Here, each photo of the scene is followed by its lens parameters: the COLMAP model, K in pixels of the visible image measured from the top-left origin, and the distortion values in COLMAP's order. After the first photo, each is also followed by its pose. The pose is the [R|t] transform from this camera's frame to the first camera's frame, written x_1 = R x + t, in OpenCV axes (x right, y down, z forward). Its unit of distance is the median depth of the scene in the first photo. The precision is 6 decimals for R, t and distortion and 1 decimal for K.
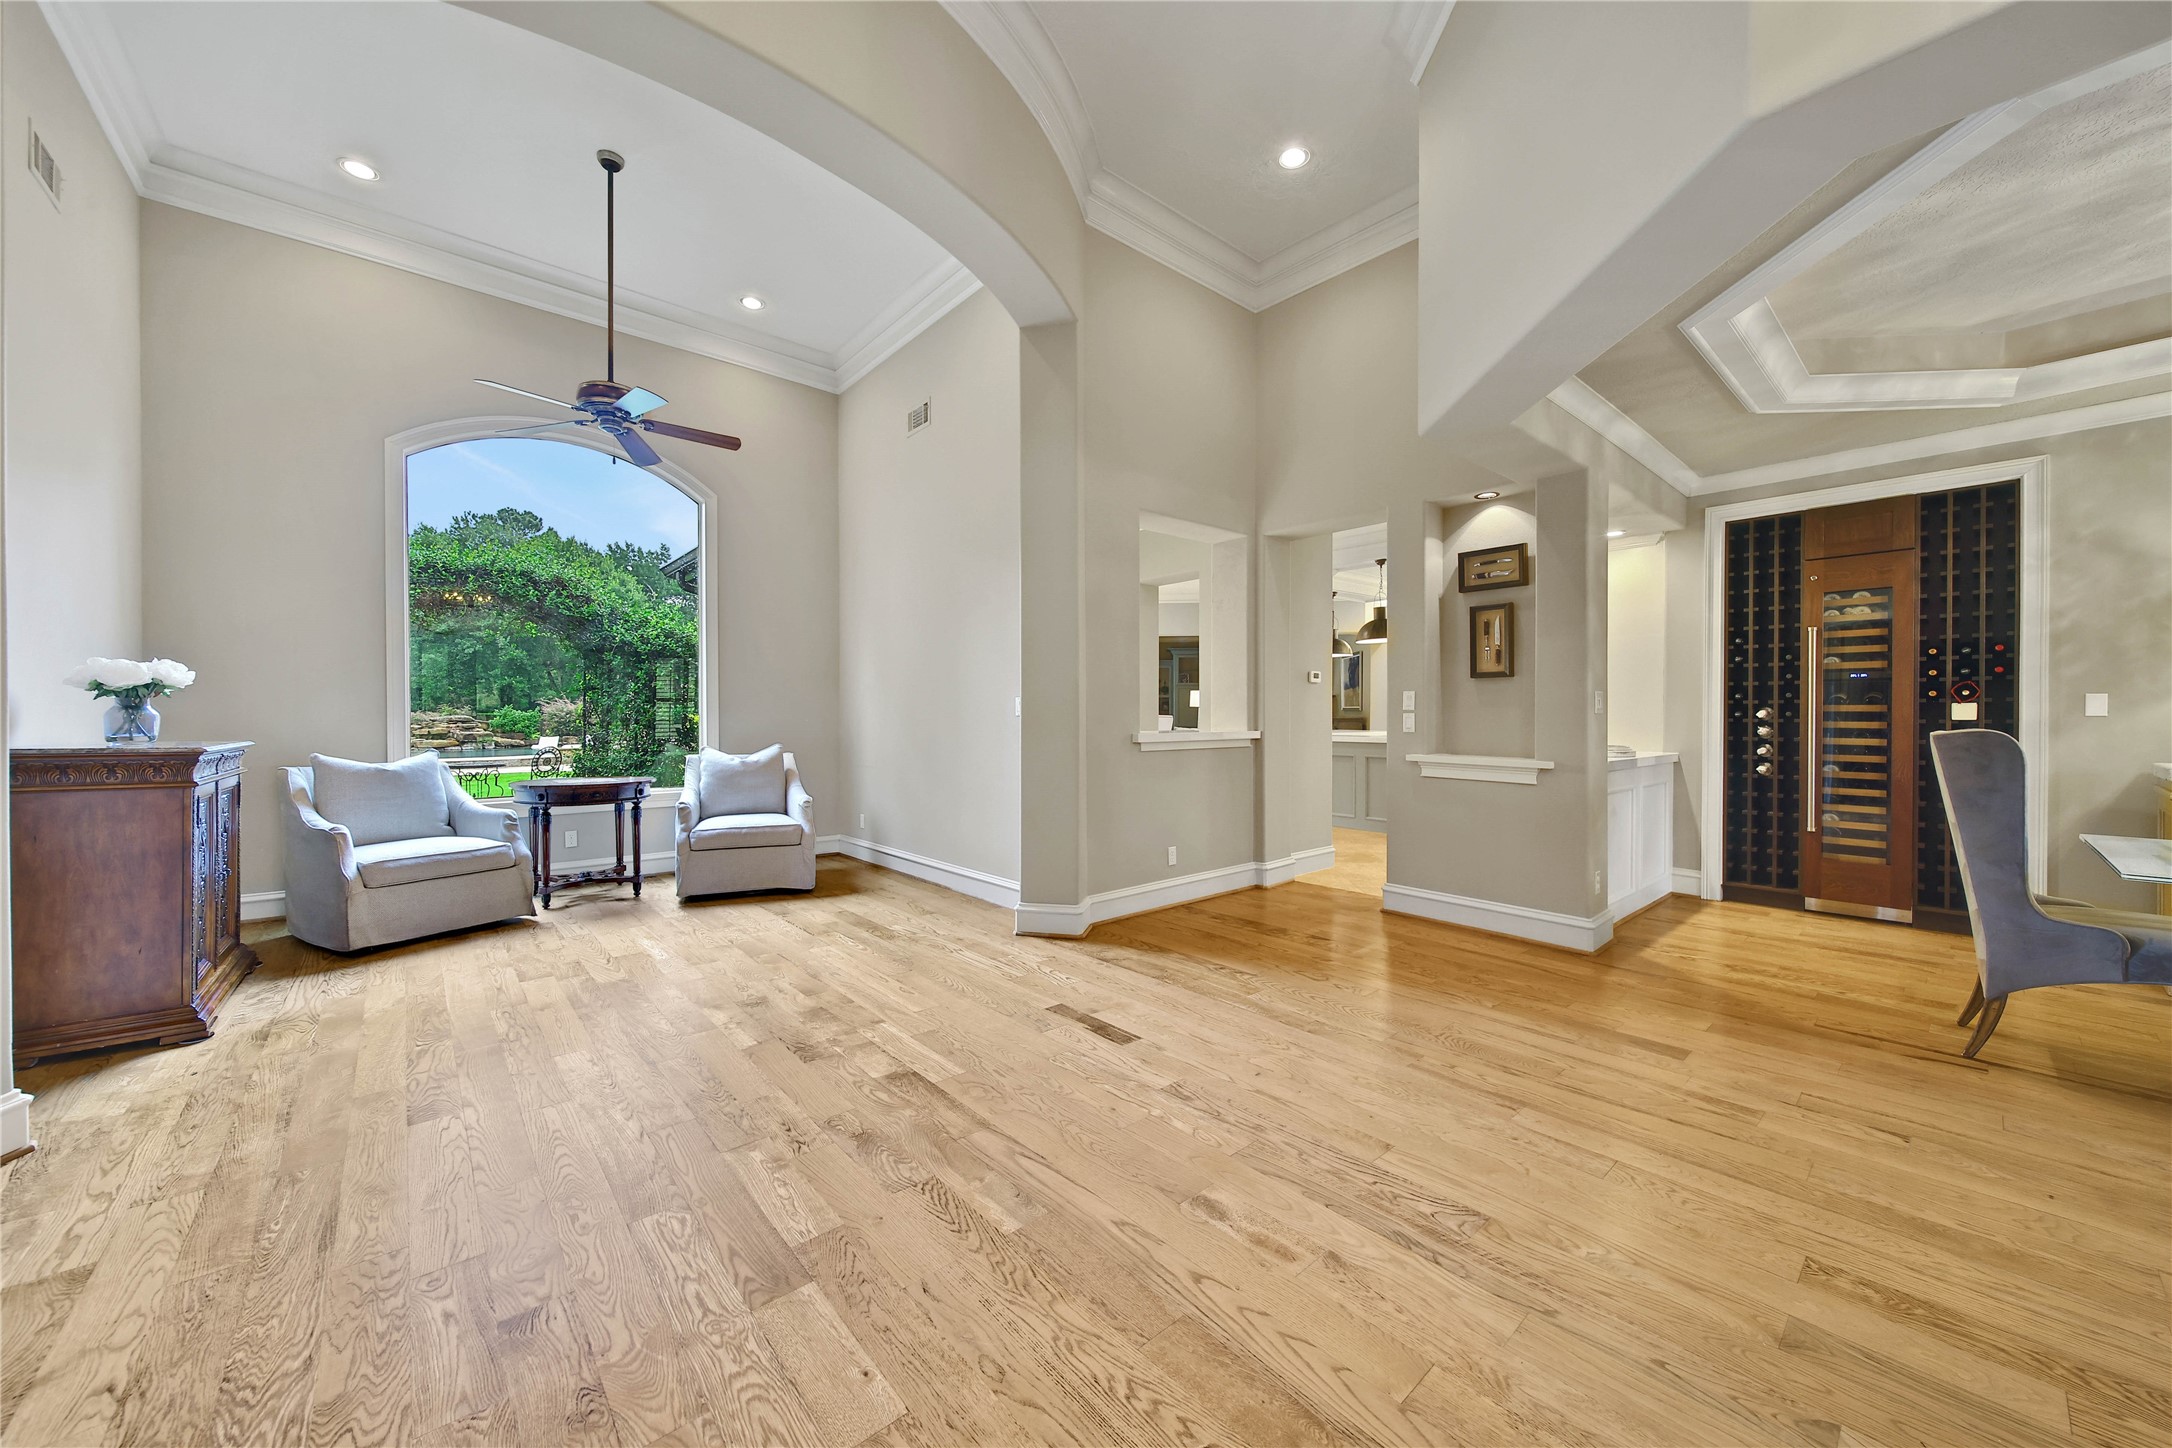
lens RADIAL K [[775.1, 0, 1093.3], [0, 775.1, 718.8], [0, 0, 1]] dist [0.000398, -0.000830]
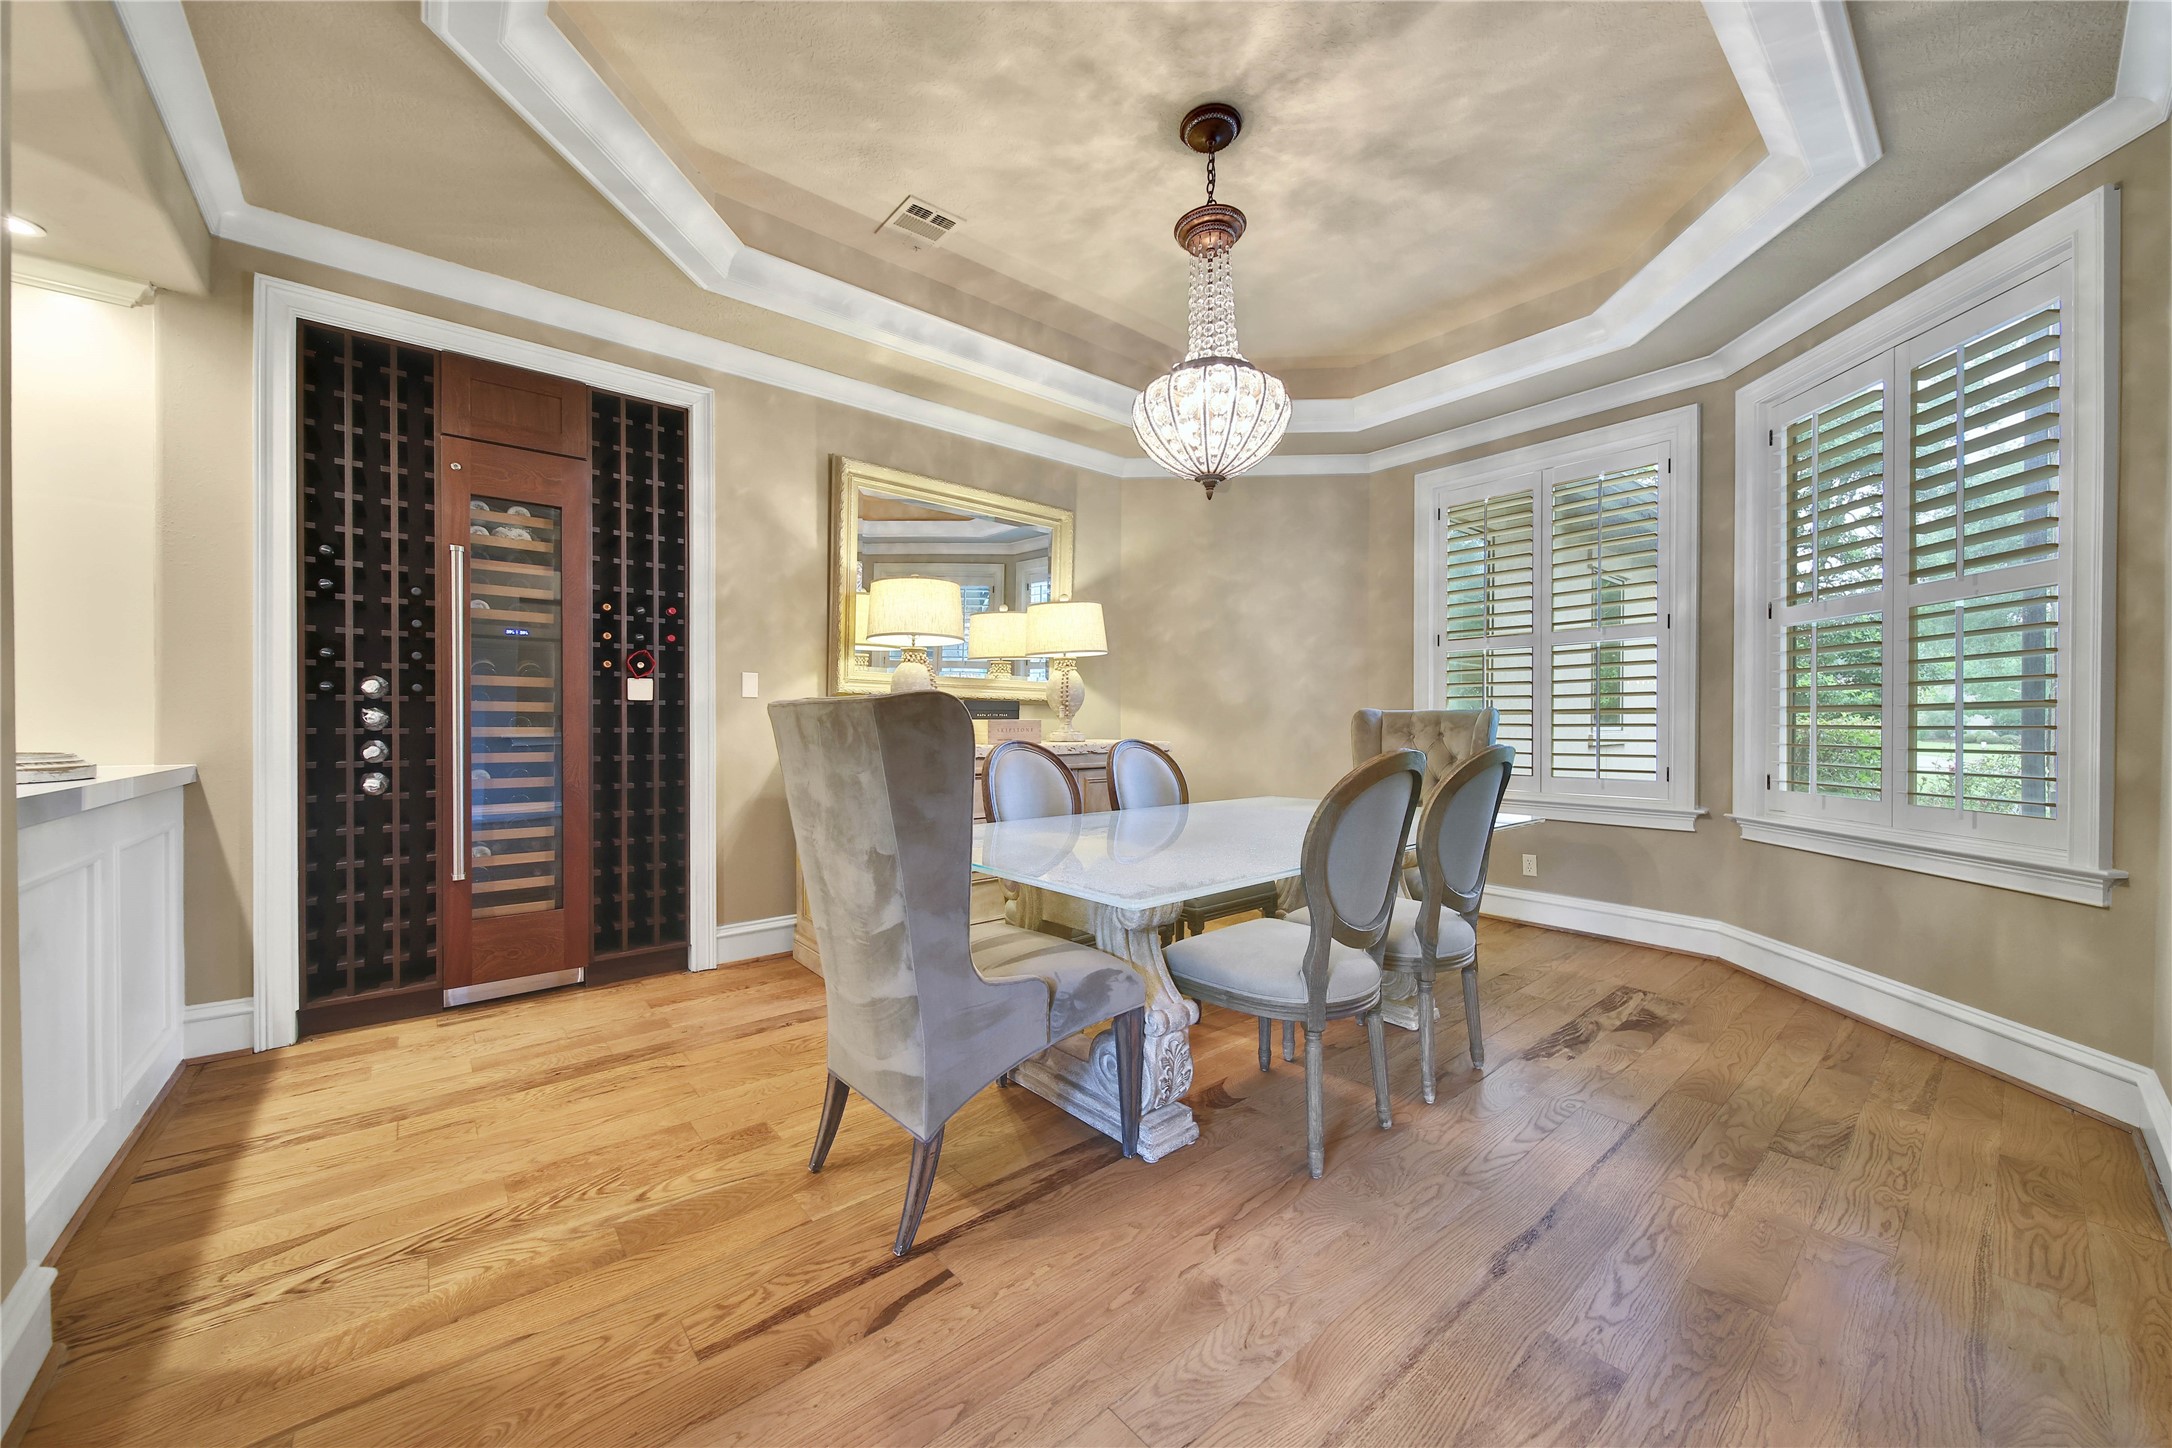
lens RADIAL K [[789.0, 0, 1081.8], [0, 789.0, 729.0], [0, 0, 1]] dist [-0.001893, -0.000617]
pose [[0.020161, -0.009877, 0.999748, 0.366792], [0.002296, 0.999949, 0.009832, 0.024828], [-0.999794, 0.002097, 0.020183, 0.575359]]
